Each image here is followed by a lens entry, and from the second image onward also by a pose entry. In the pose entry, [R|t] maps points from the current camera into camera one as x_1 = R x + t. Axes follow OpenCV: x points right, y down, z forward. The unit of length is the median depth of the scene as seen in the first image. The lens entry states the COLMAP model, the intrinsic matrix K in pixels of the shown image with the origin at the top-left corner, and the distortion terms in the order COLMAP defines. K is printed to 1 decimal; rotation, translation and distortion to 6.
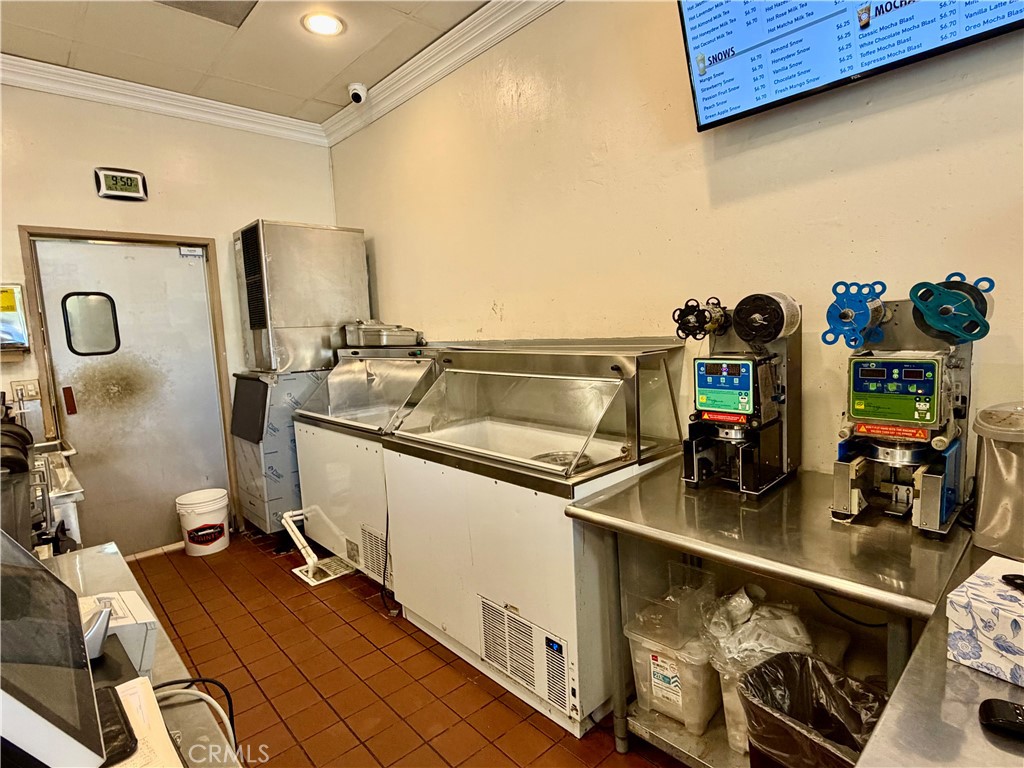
lens RADIAL K [[538.6, 0, 512.8], [0, 538.6, 384.6], [0, 0, 1]] dist [0.000452, 0.000044]
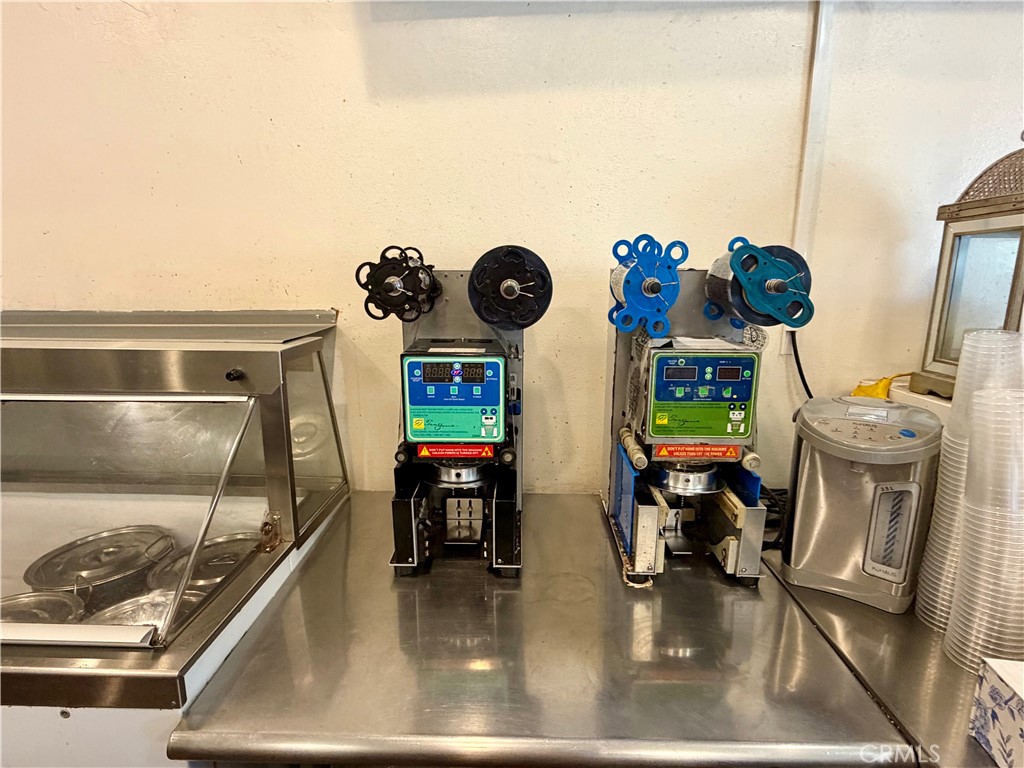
lens RADIAL K [[538.6, 0, 504.2], [0, 538.6, 385.8], [0, 0, 1]] dist [0.000452, 0.000044]
pose [[0.703625, -0.093082, 0.704449, 0.013667], [0.046835, 0.995302, 0.084734, -0.058347], [-0.709026, -0.026628, 0.704679, 0.525341]]
